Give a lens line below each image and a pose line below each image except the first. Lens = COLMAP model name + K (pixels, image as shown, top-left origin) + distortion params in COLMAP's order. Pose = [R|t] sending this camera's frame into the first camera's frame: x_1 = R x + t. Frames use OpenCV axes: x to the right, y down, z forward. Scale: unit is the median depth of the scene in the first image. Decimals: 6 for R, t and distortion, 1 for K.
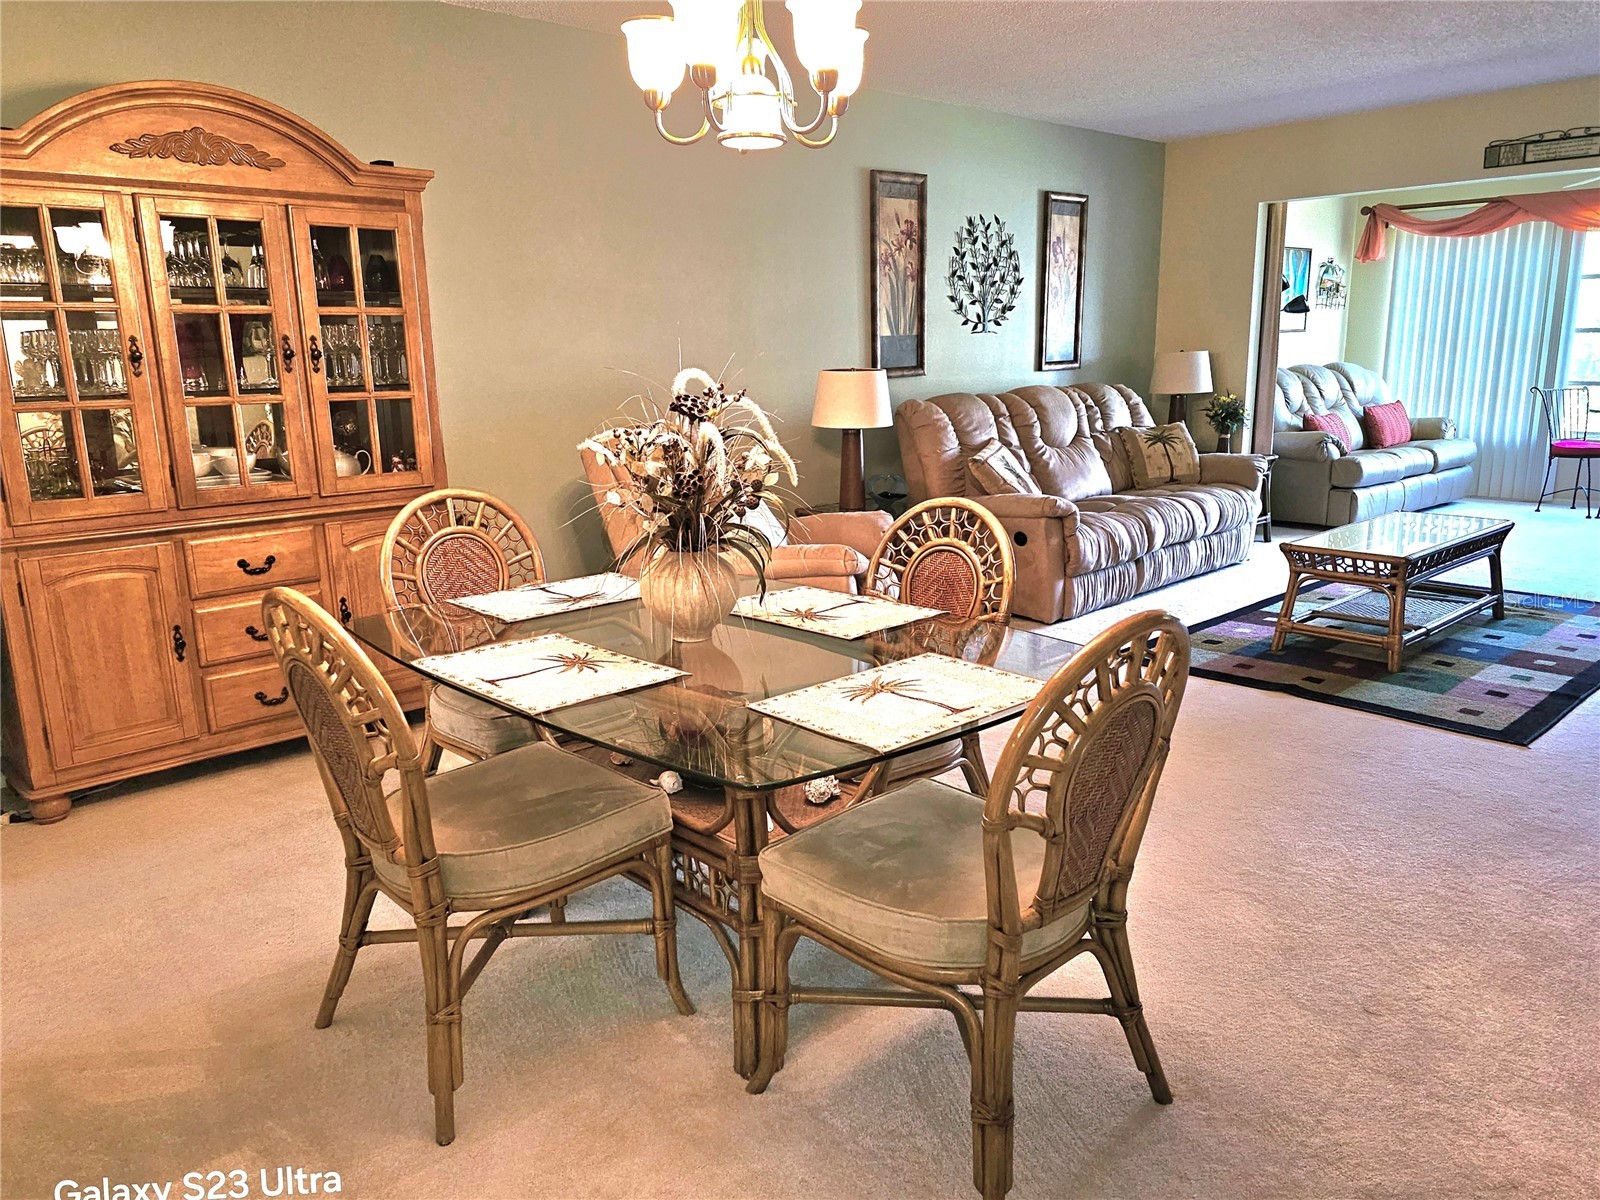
lens RADIAL K [[1149.4, 0, 805.1], [0, 1149.4, 605.8], [0, 0, 1]] dist [0.051306, -0.042806]
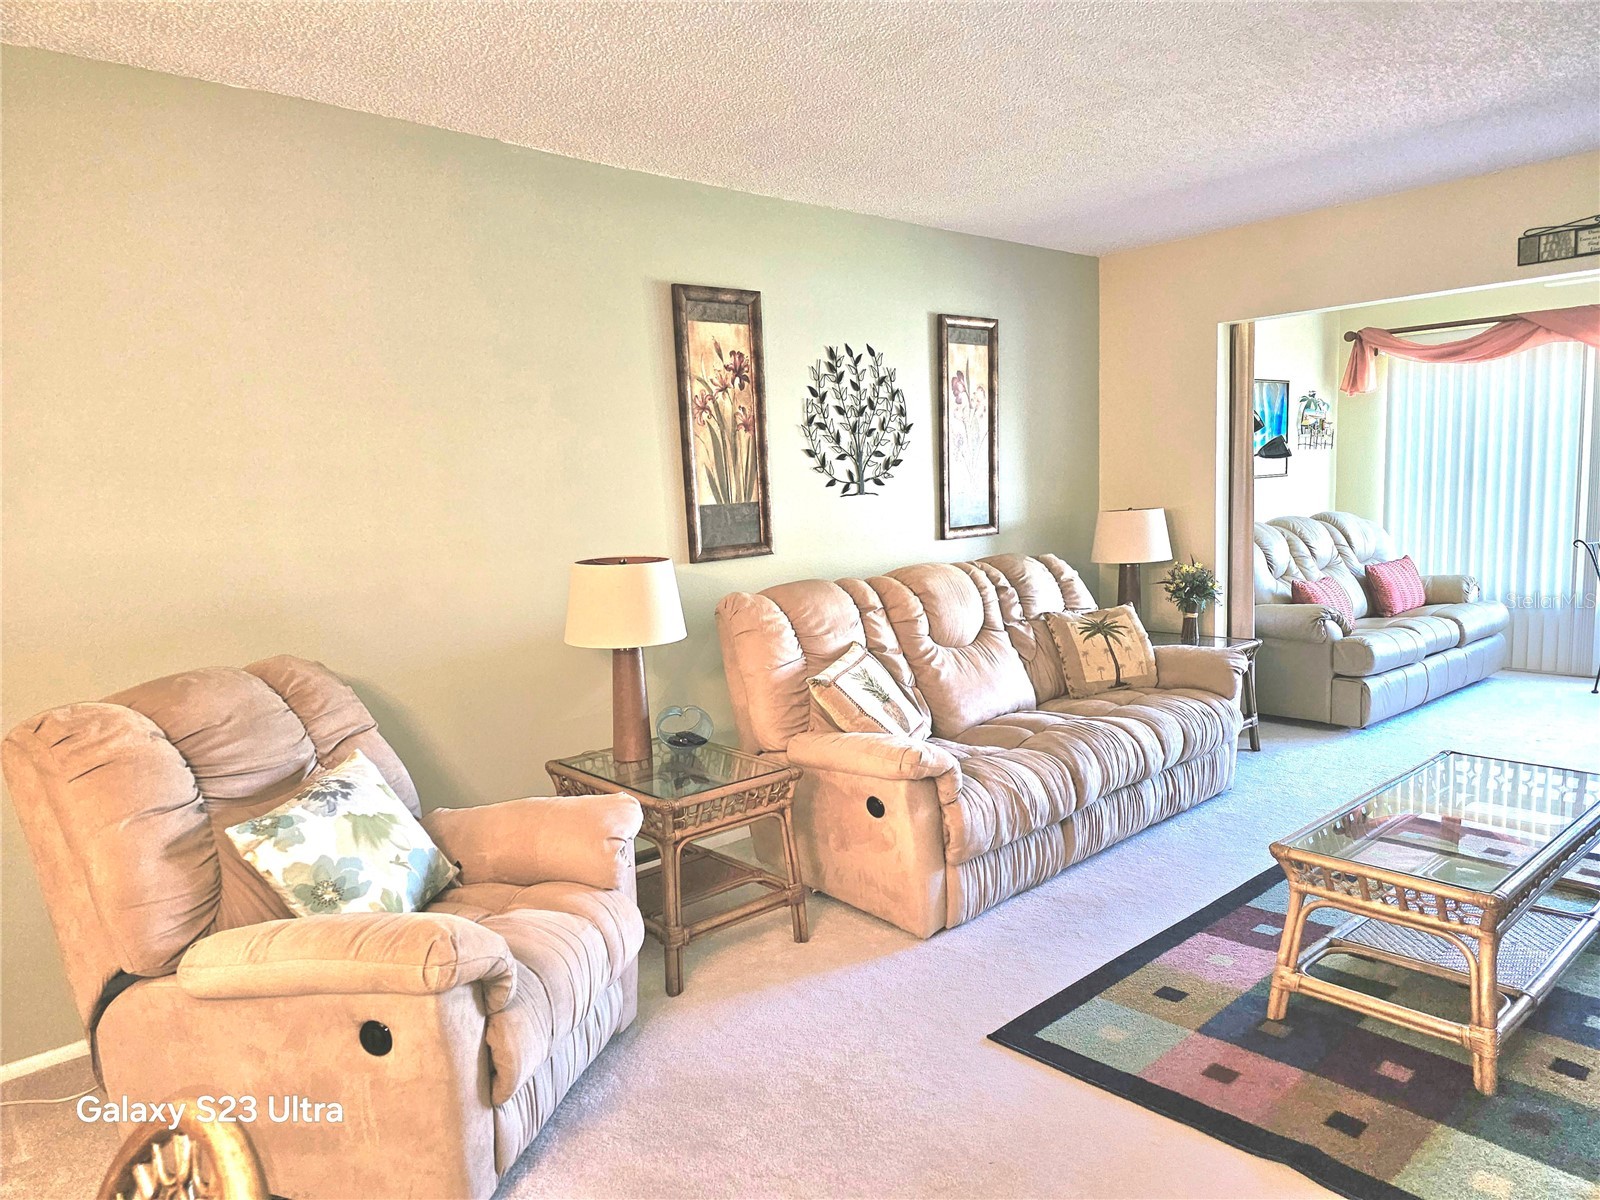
lens RADIAL K [[1066.6, 0, 802.5], [0, 1066.6, 613.9], [0, 0, 1]] dist [0.066761, -0.054961]
pose [[0.999551, -0.018772, -0.023341, 0.133098], [0.016336, 0.994804, -0.100489, -0.088744], [0.025106, 0.100063, 0.994664, 0.307940]]
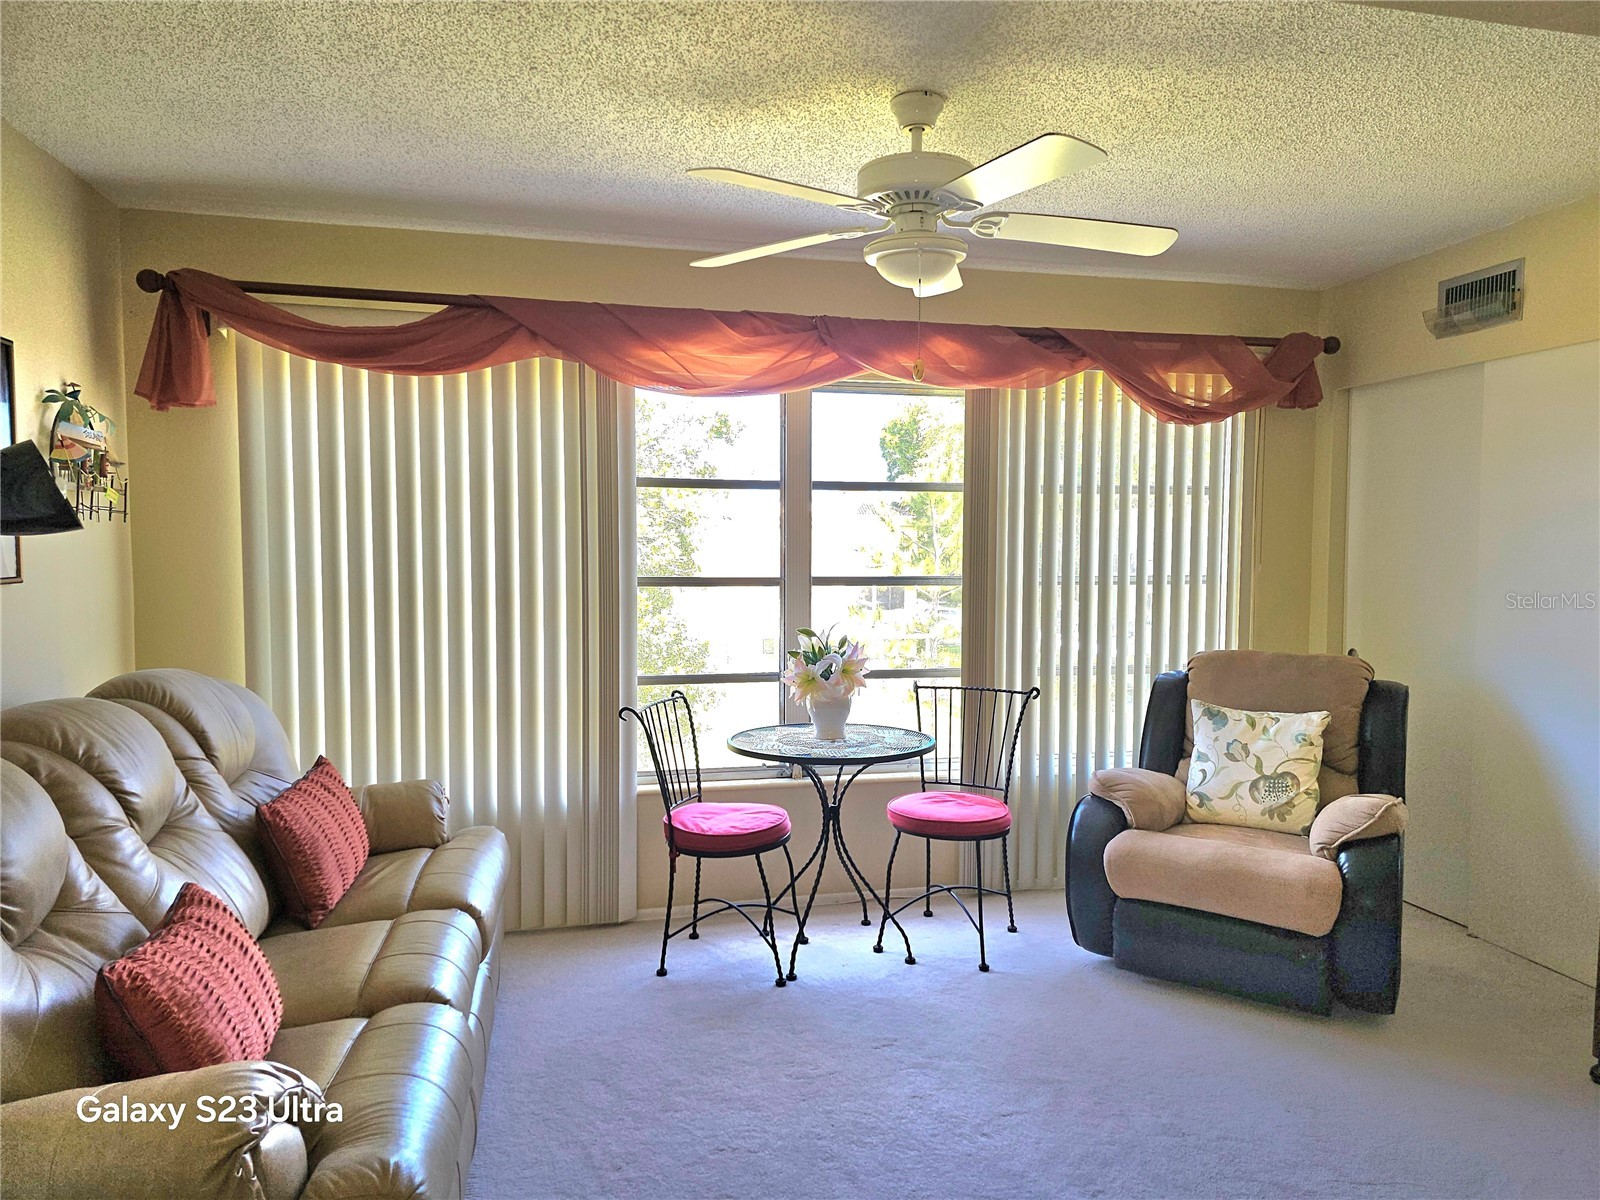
lens RADIAL K [[1066.6, 0, 810.4], [0, 1066.6, 605.8], [0, 0, 1]] dist [0.066761, -0.054961]
pose [[0.495125, -0.031085, 0.868265, 0.383382], [0.183532, 0.980550, -0.069553, -0.234606], [-0.849216, 0.193792, 0.491200, 0.924121]]
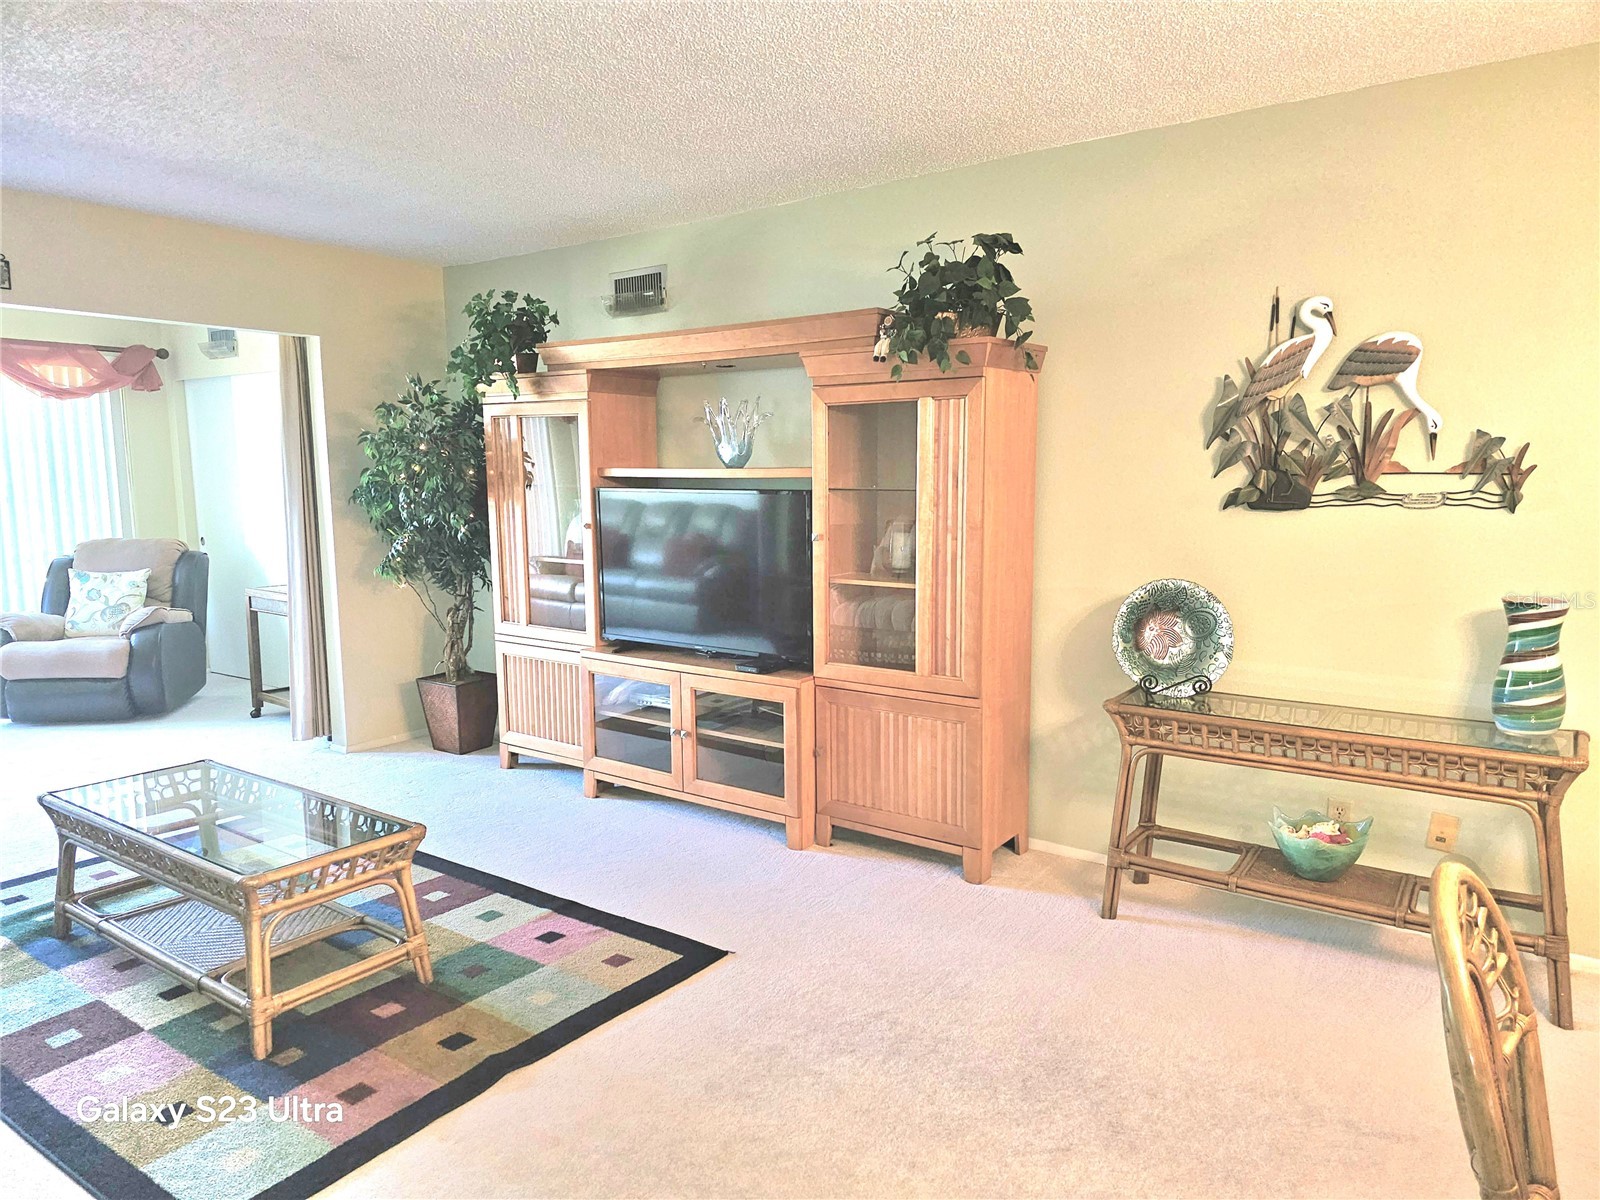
lens RADIAL K [[1066.6, 0, 792.9], [0, 1066.6, 624.0], [0, 0, 1]] dist [0.066761, -0.054961]
pose [[-0.195763, -0.118416, 0.973476, -0.112567], [0.226055, 0.960499, 0.162297, -0.148801], [-0.954241, 0.251830, -0.161261, 0.582683]]
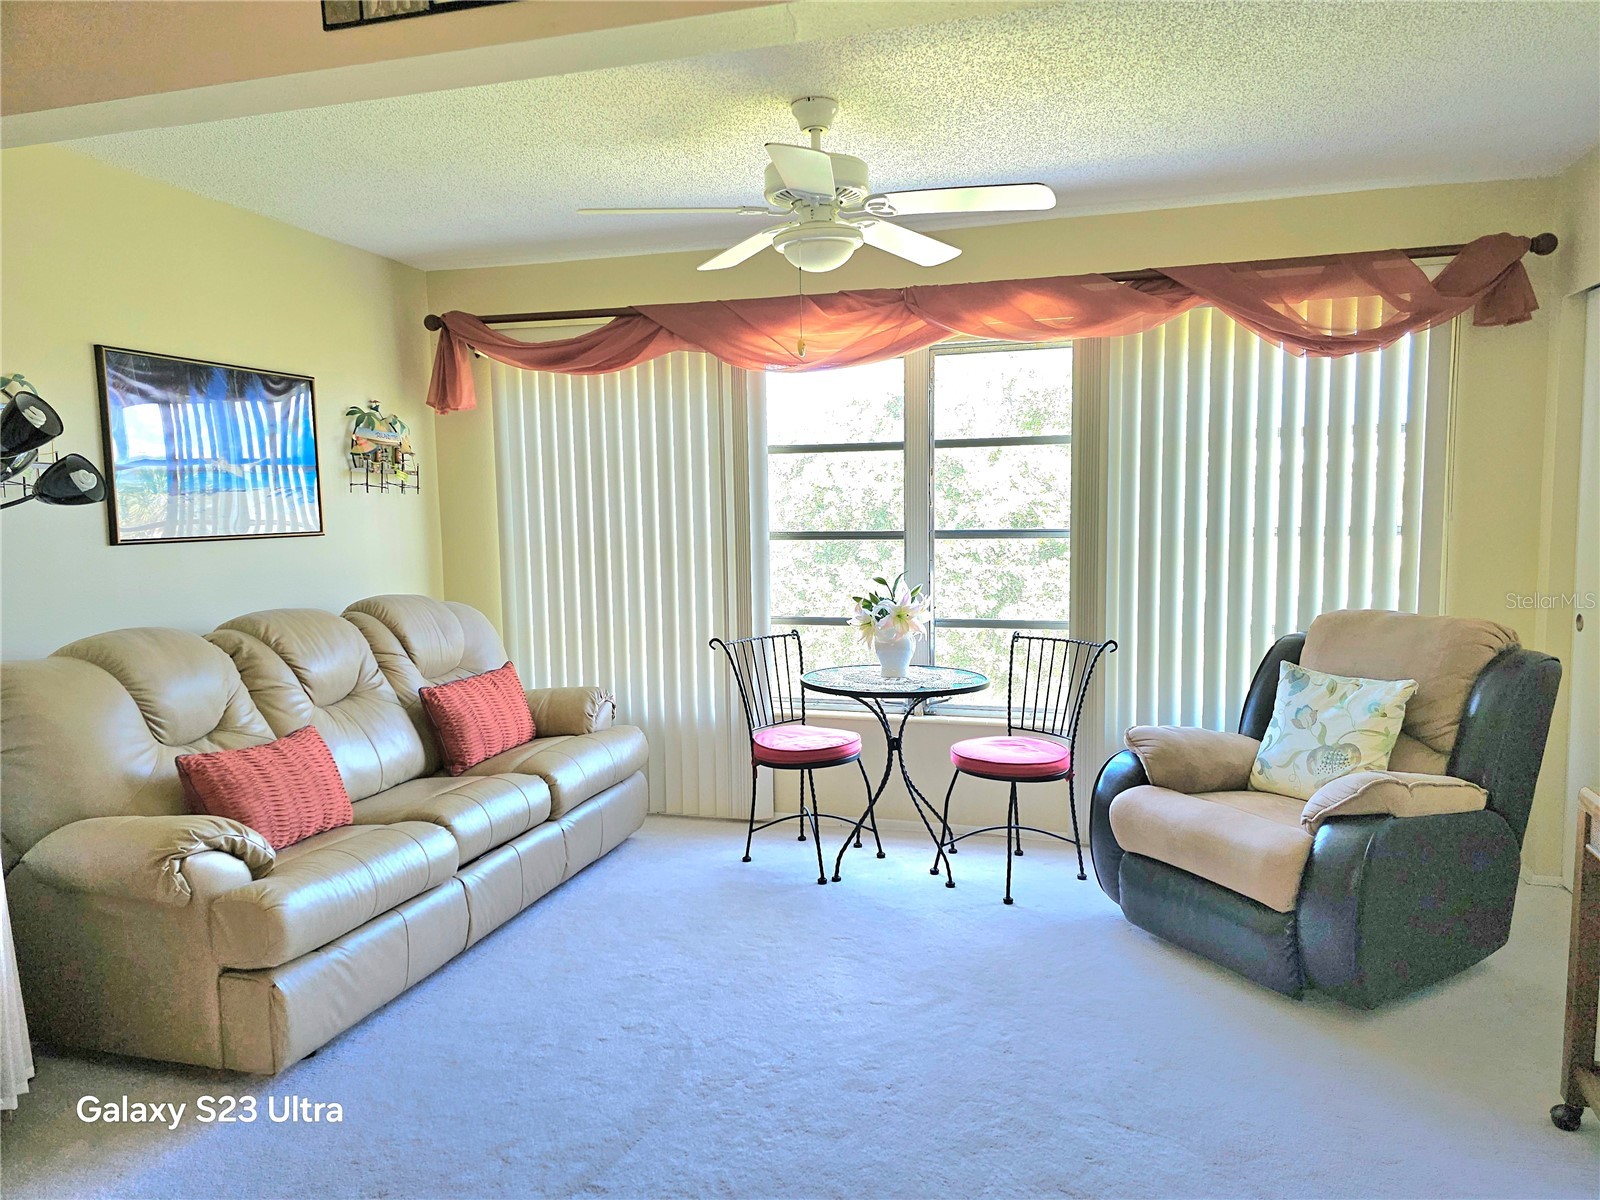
lens RADIAL K [[1066.6, 0, 800.1], [0, 1066.6, 606.5], [0, 0, 1]] dist [0.066761, -0.054961]
pose [[0.856006, -0.044342, 0.515060, 0.510992], [0.116101, 0.987353, -0.107953, -0.182829], [-0.503760, 0.152207, 0.850329, 0.698763]]
